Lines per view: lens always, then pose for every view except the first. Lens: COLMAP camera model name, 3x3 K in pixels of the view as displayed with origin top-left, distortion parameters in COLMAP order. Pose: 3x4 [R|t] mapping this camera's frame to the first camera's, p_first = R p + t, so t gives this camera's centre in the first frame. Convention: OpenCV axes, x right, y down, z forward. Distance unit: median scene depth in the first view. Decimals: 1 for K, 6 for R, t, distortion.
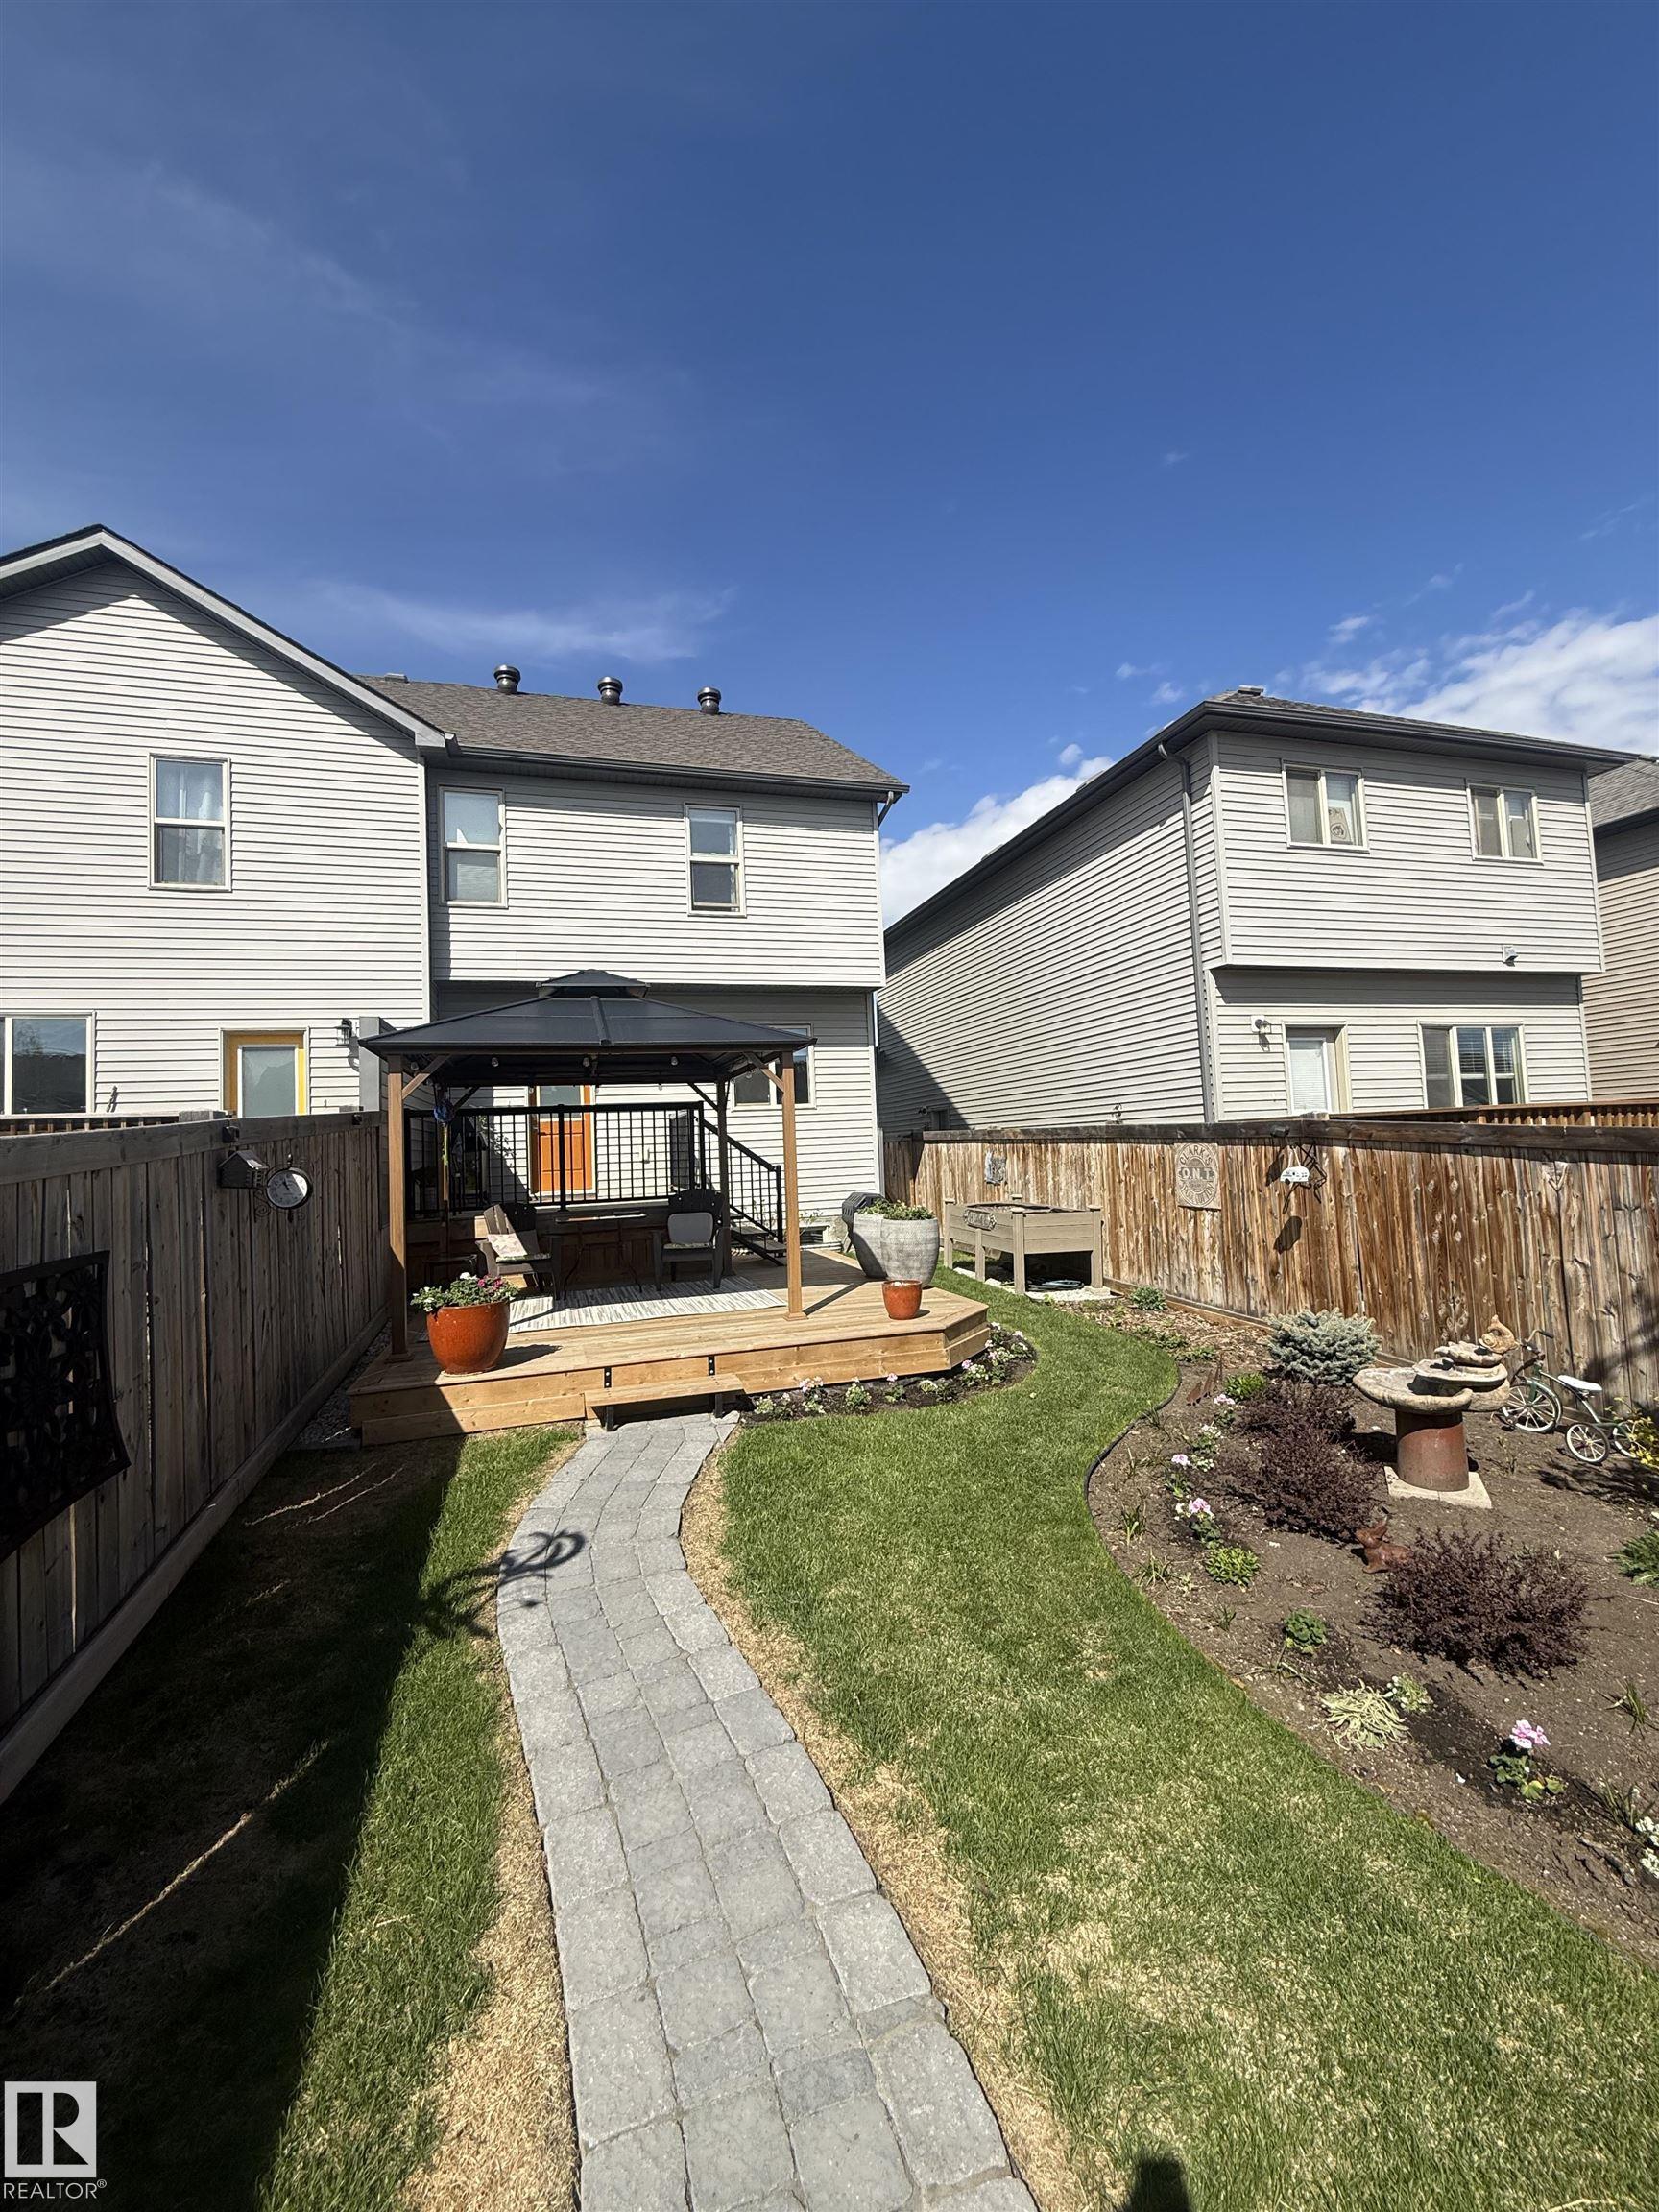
lens RADIAL K [[884.3, 0, 828.4], [0, 884.3, 1104.0], [0, 0, 1]] dist [-0.000647, 0.000034]
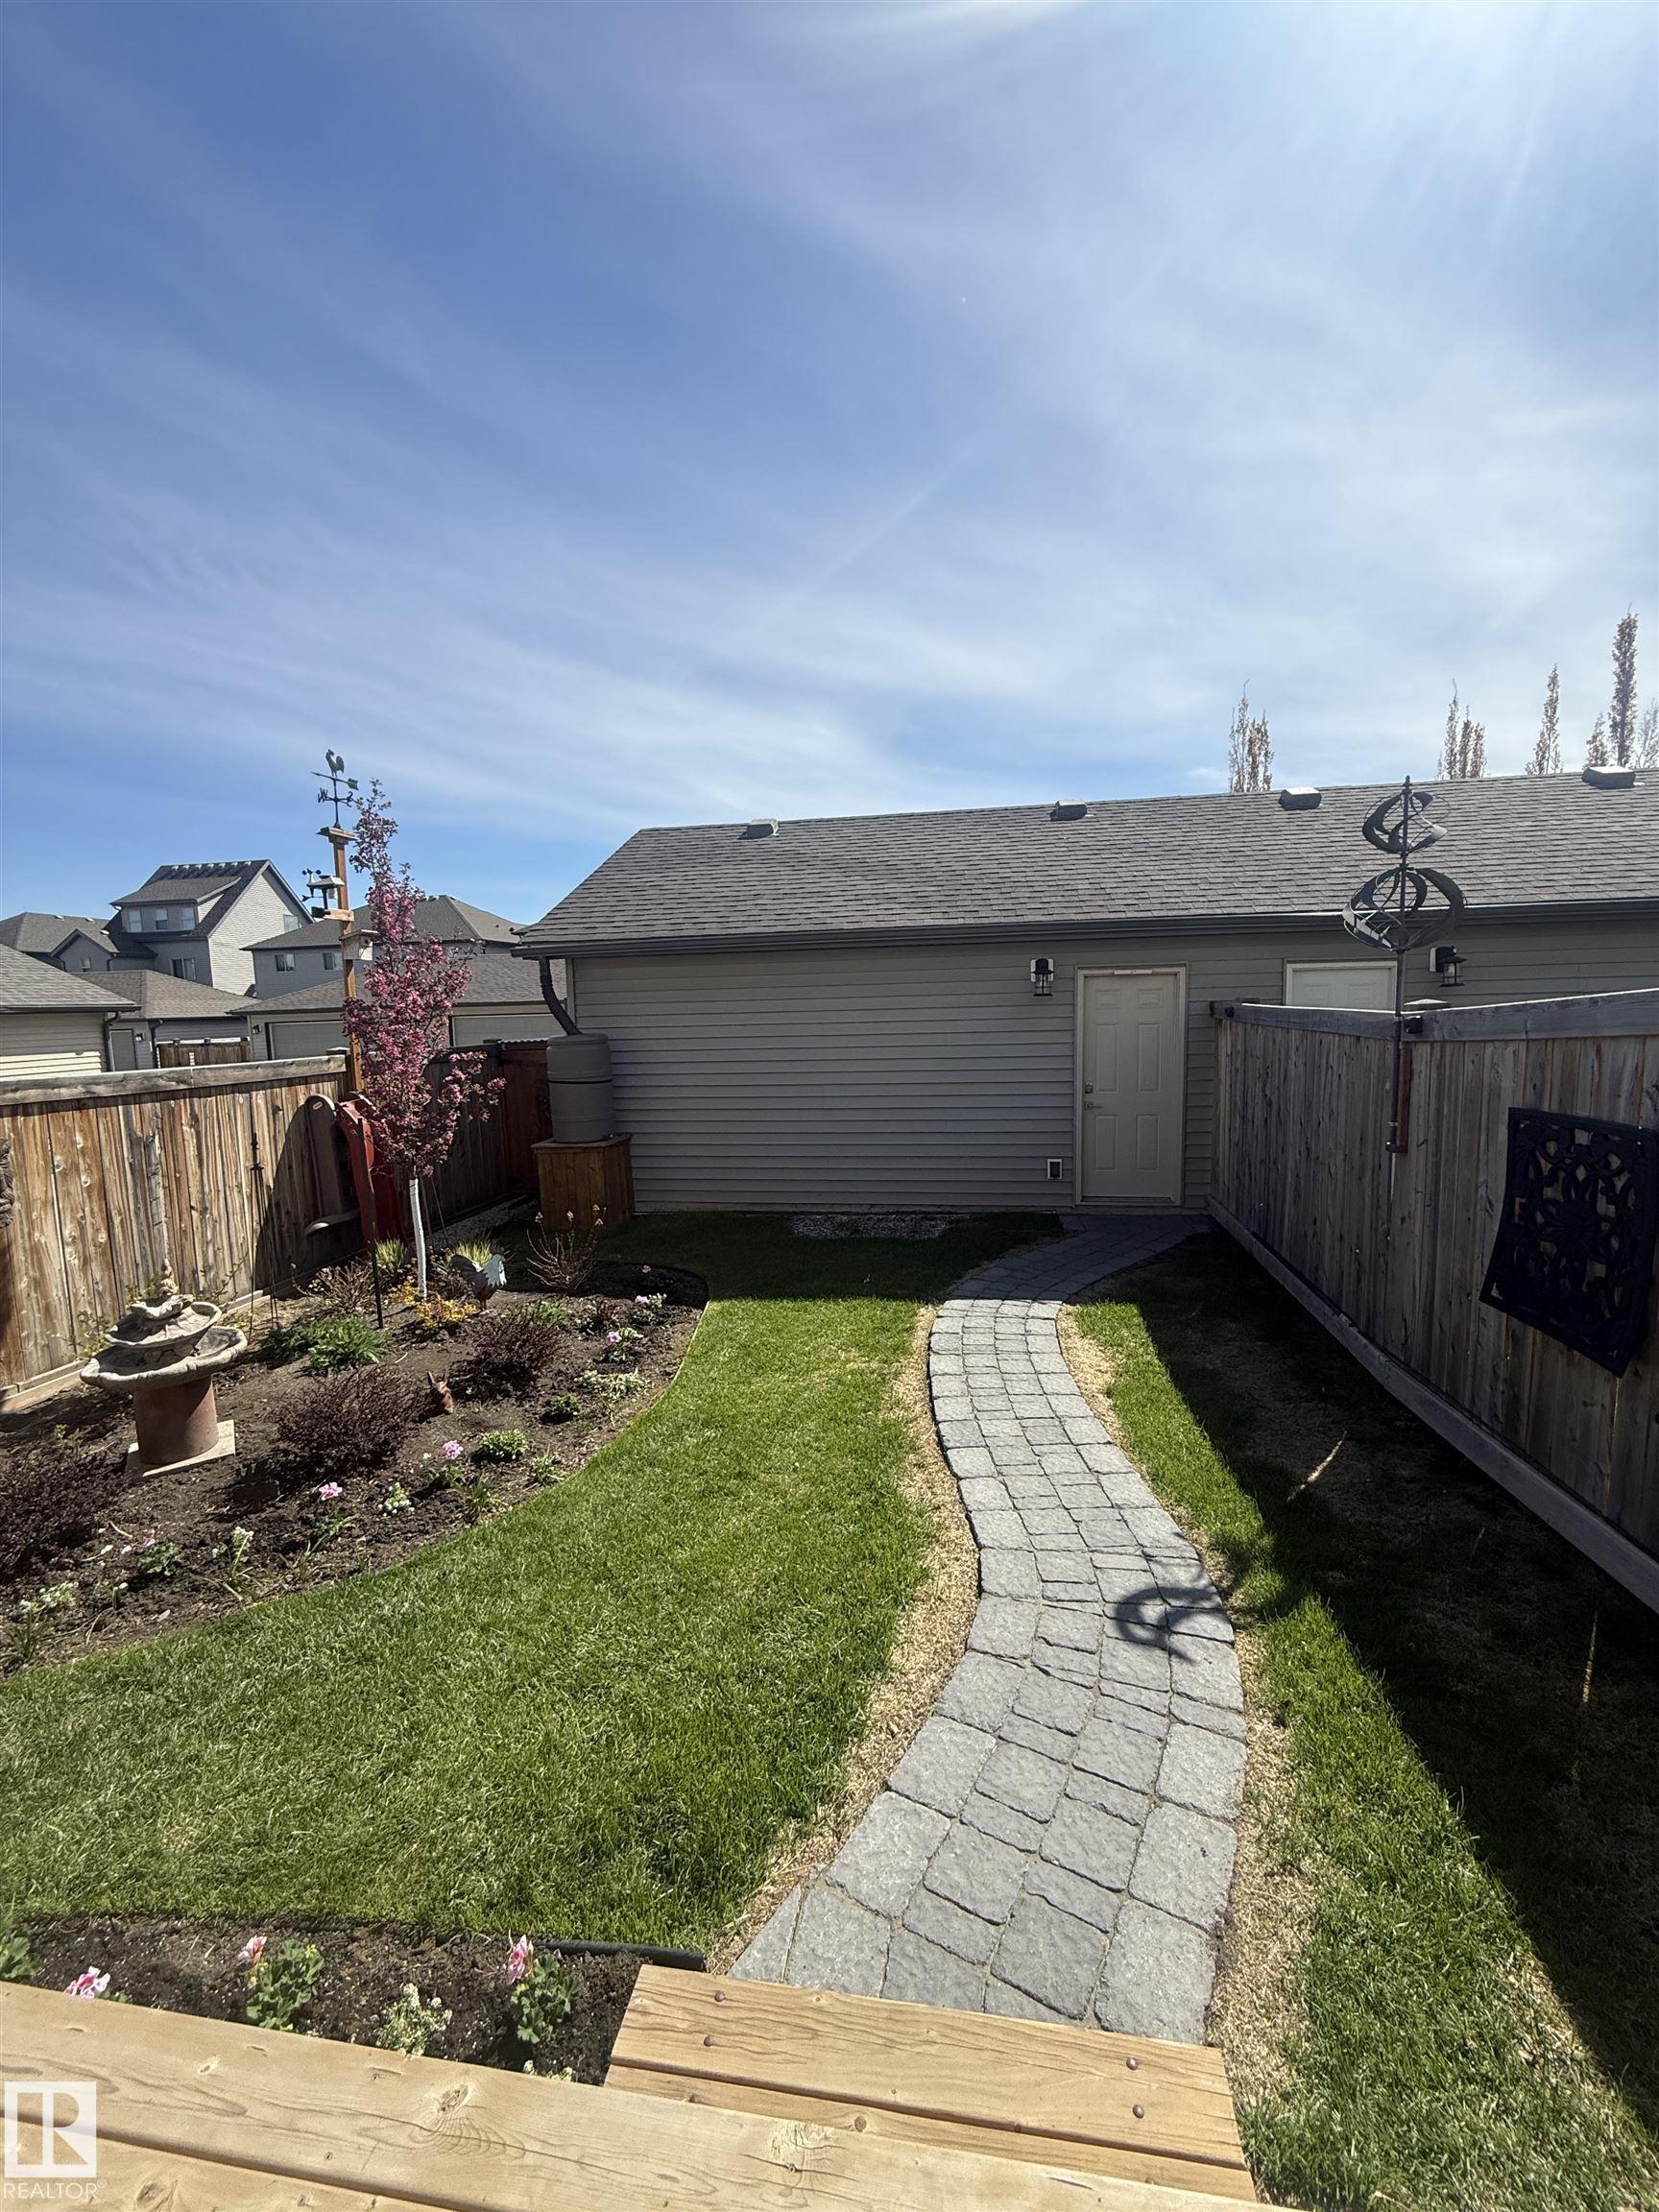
lens RADIAL K [[884.3, 0, 836.1], [0, 884.3, 1093.7], [0, 0, 1]] dist [-0.000647, 0.000034]
pose [[-0.900331, 0.021031, 0.434698, -0.440037], [0.042577, 0.998297, 0.039884, 0.058515], [-0.433119, 0.054417, -0.899693, 1.918446]]
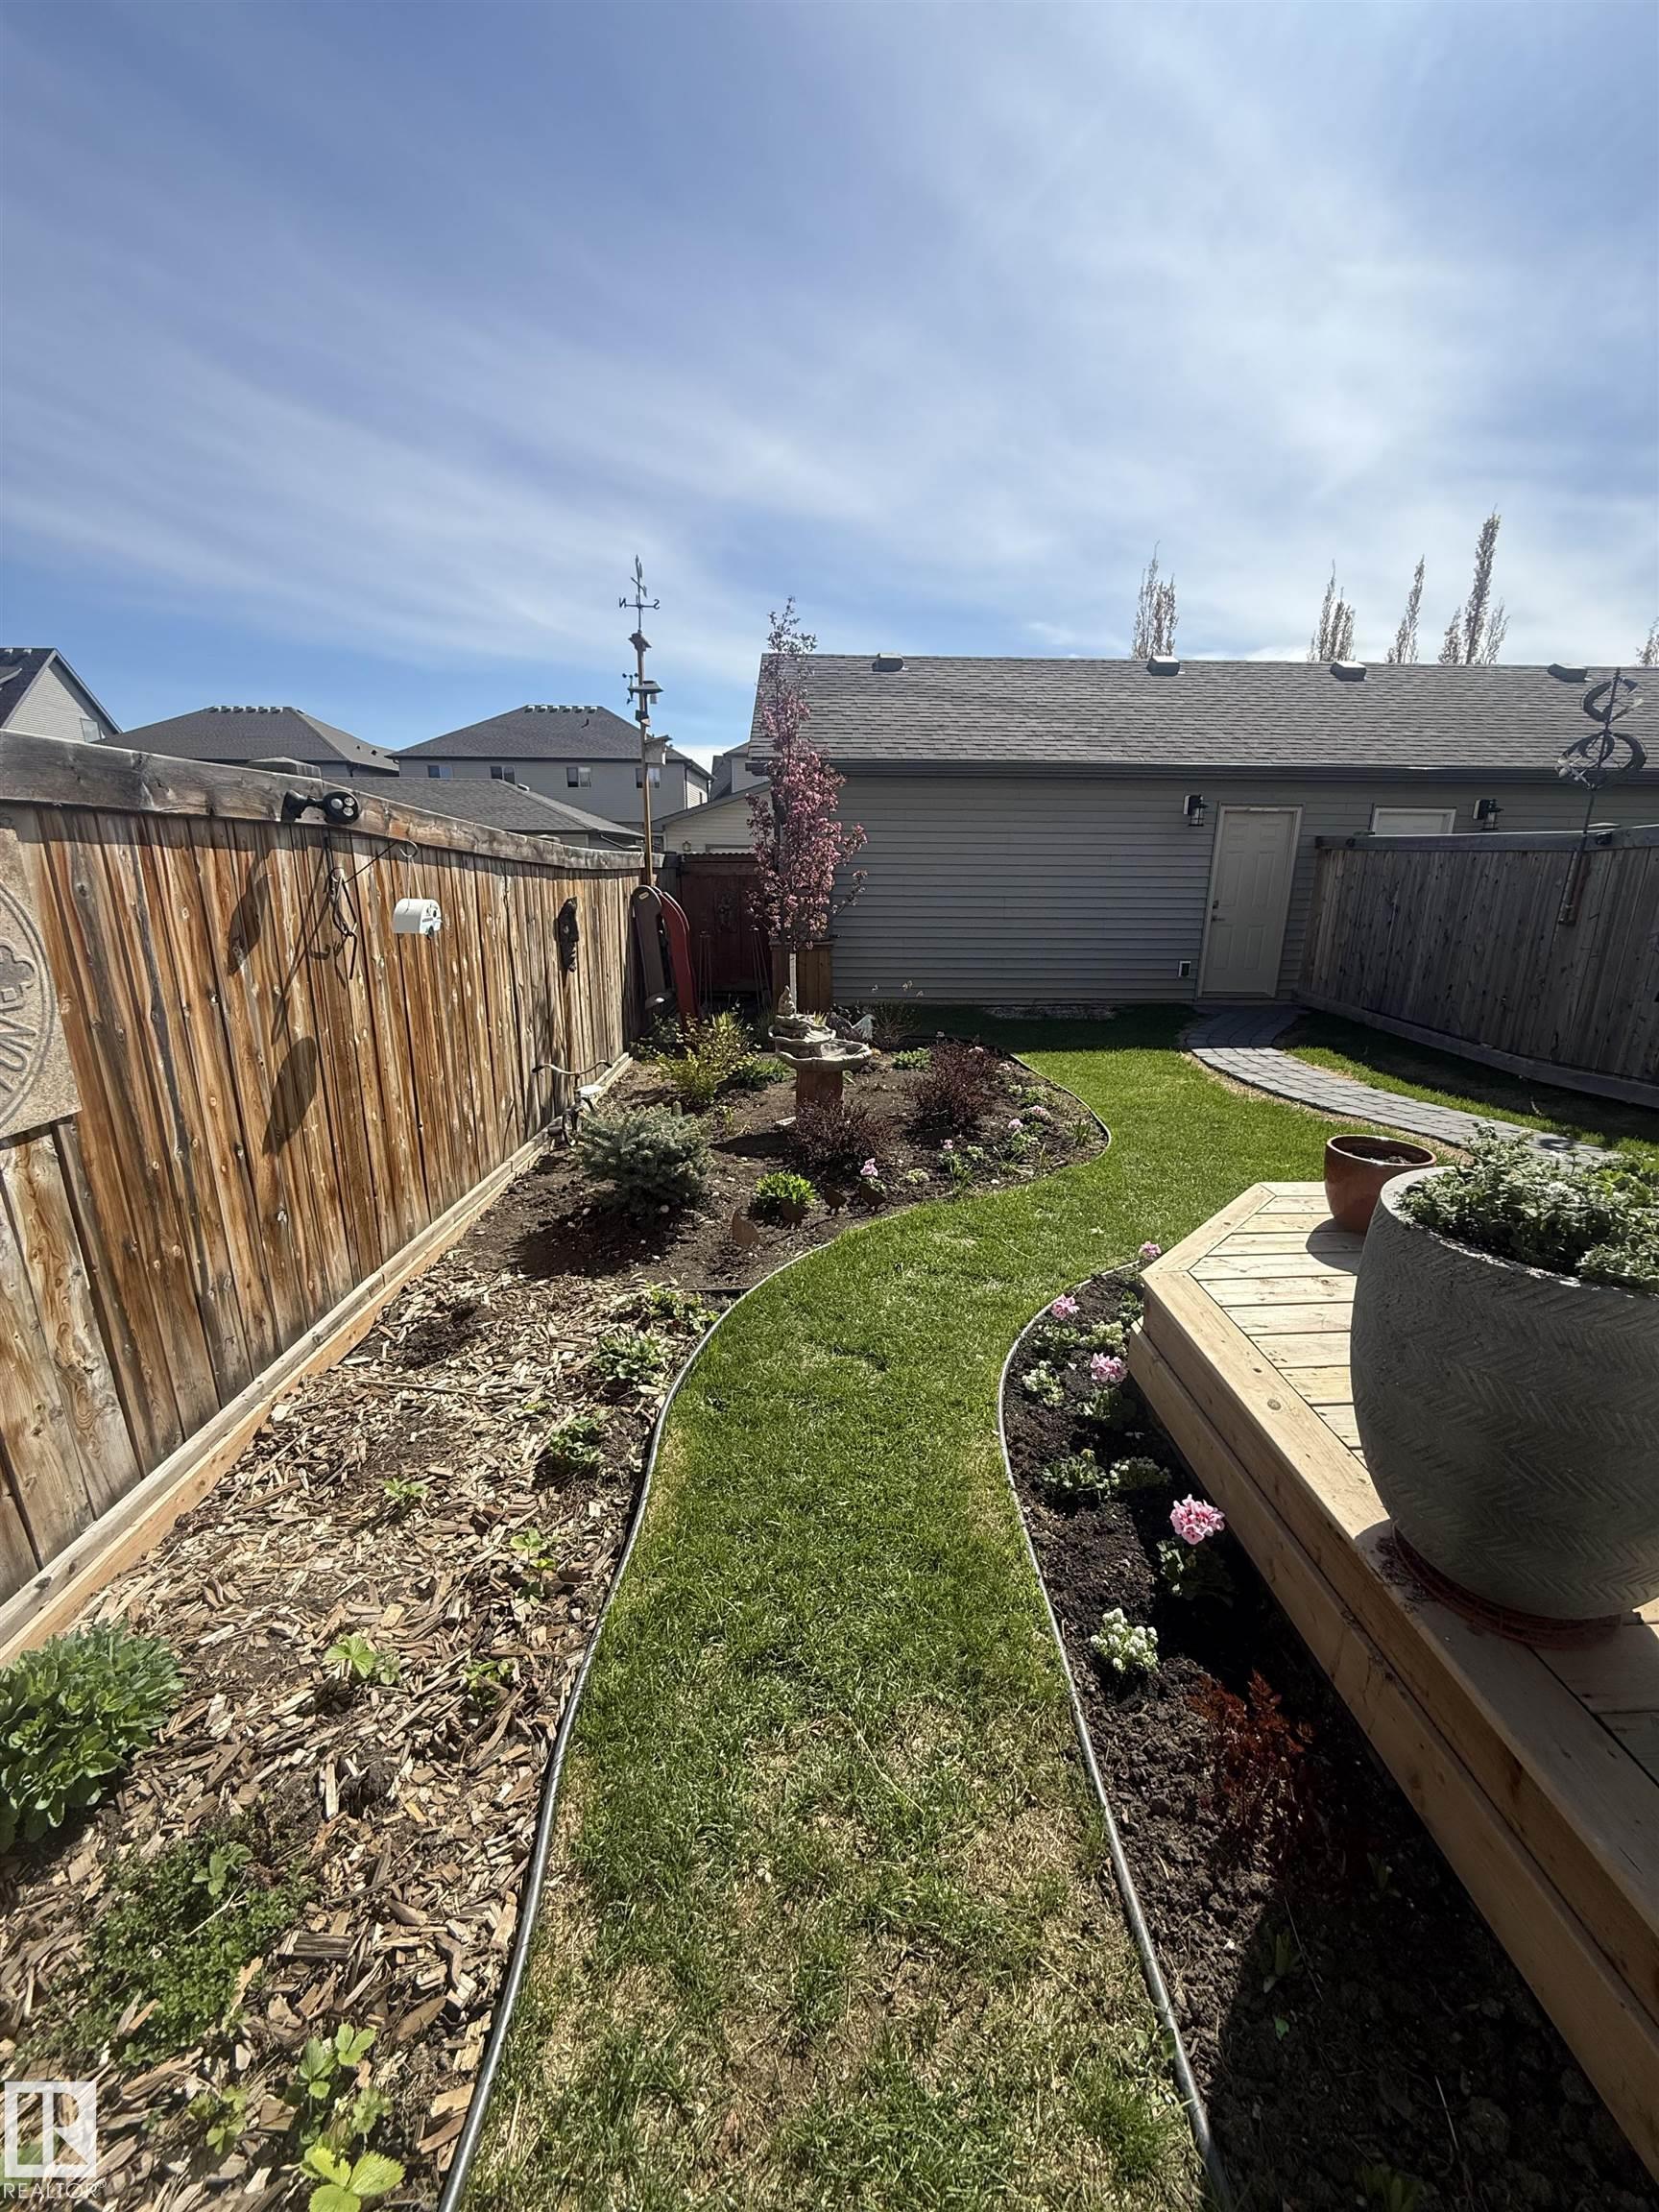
lens RADIAL K [[884.3, 0, 821.5], [0, 884.3, 1112.7], [0, 0, 1]] dist [-0.000647, 0.000034]
pose [[-0.966964, -0.038185, 0.252035, 0.436714], [0.018914, 0.975244, 0.220321, 0.163375], [-0.254209, 0.217809, -0.942304, 2.762341]]
